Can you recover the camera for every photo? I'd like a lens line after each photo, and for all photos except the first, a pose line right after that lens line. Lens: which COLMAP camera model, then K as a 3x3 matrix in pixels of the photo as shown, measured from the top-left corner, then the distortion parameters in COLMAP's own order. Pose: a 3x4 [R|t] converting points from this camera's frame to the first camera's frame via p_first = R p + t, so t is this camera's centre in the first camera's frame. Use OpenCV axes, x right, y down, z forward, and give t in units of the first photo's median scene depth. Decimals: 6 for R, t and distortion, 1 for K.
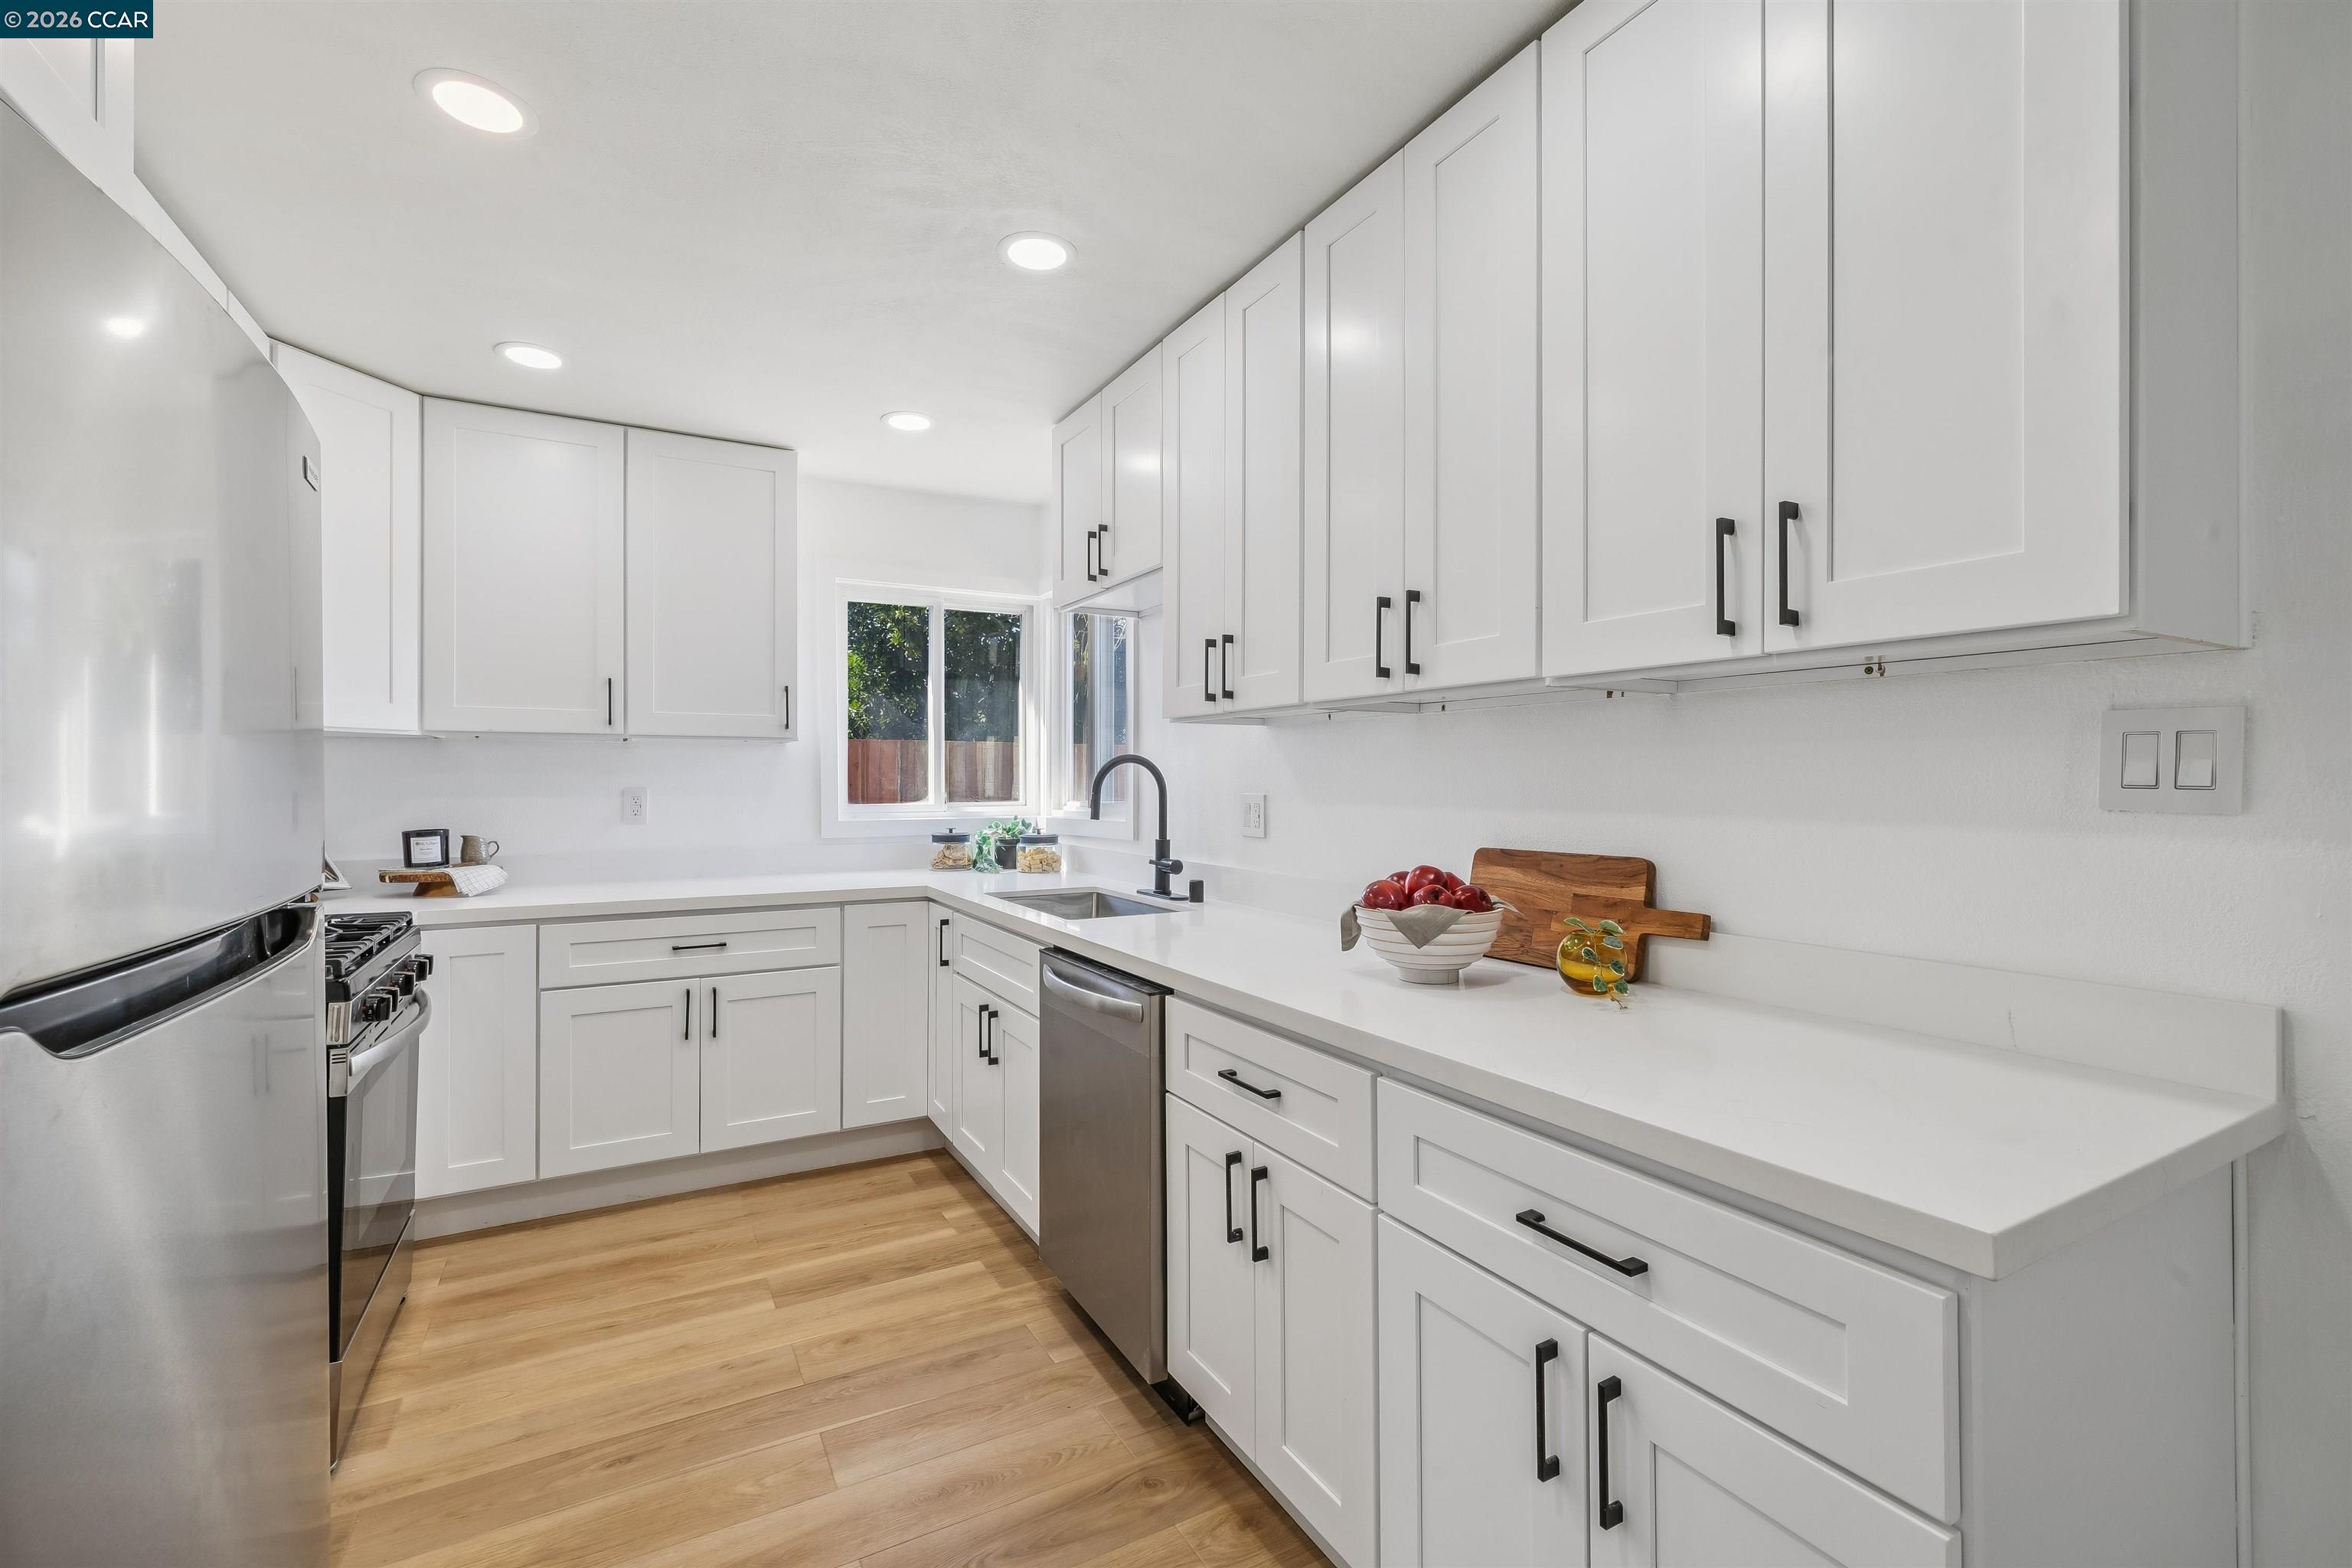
lens RADIAL K [[1011.1, 0, 1169.6], [0, 1011.1, 784.7], [0, 0, 1]] dist [0.002261, 0.000459]
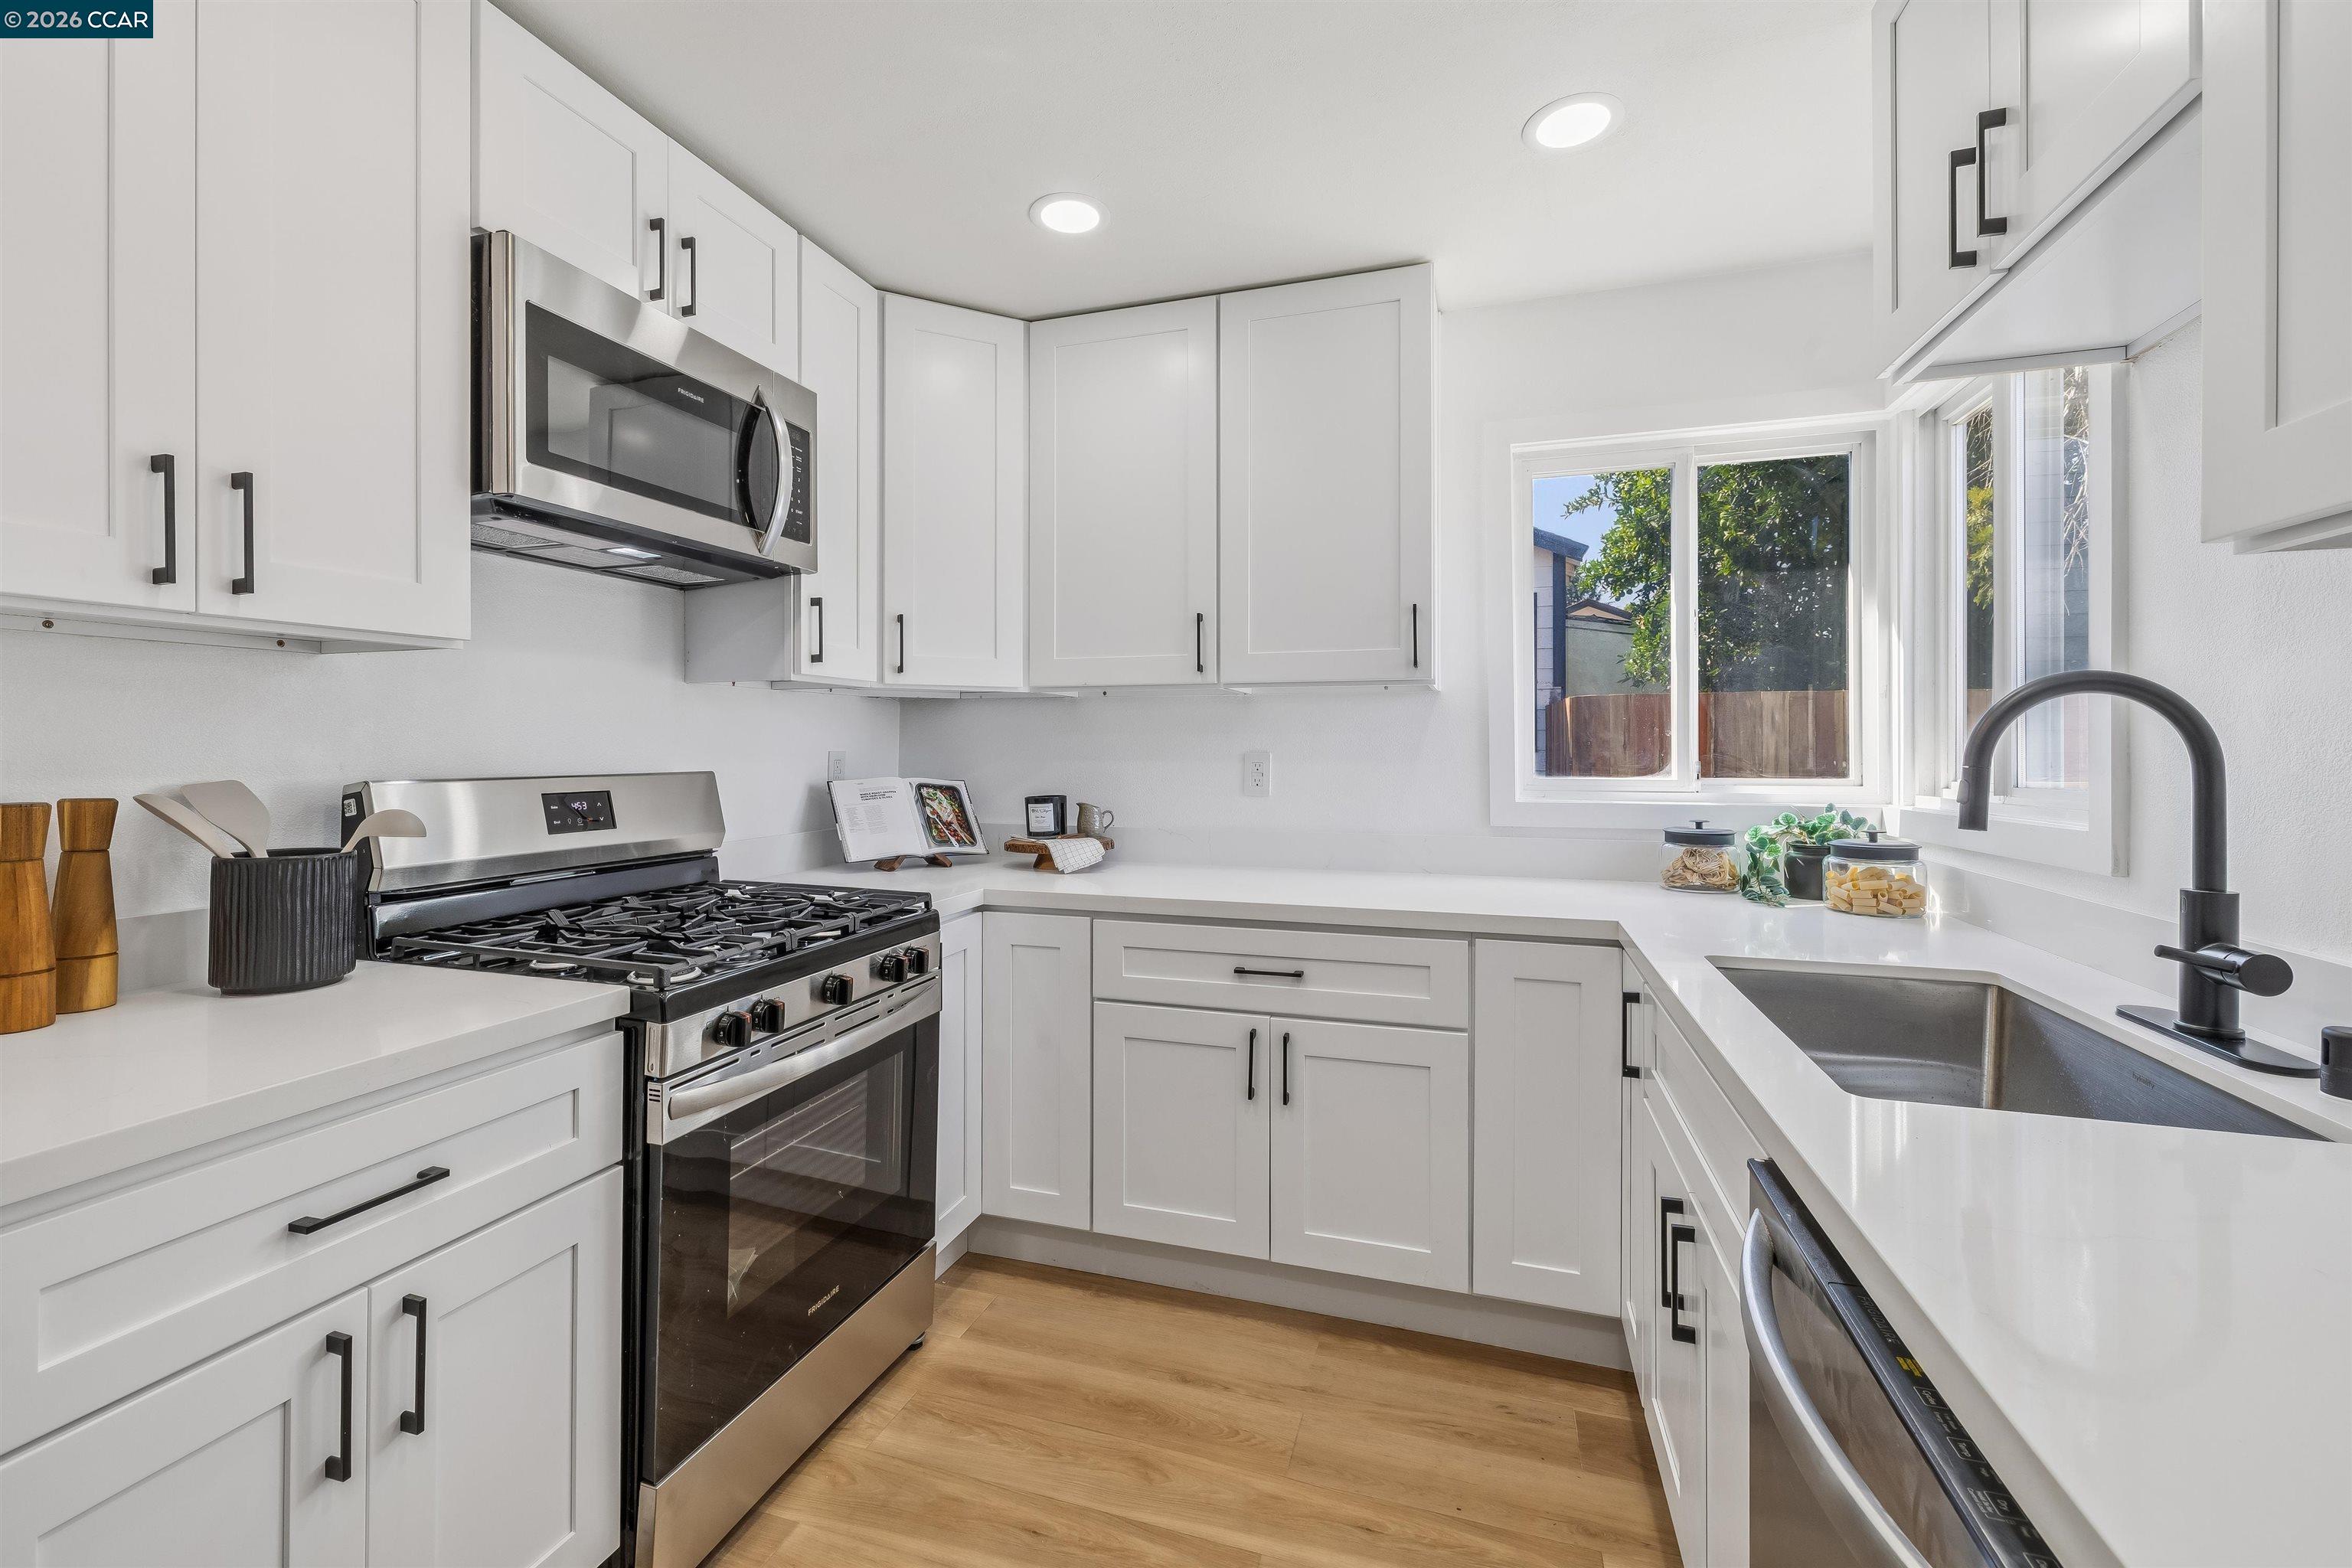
lens RADIAL K [[1011.1, 0, 1138.4], [0, 1011.1, 742.1], [0, 0, 1]] dist [0.002261, 0.000459]
pose [[0.677032, -0.003512, -0.735945, 0.001271], [-0.004088, 0.999955, -0.008533, 0.003169], [0.735942, 0.008785, 0.676987, 0.431766]]
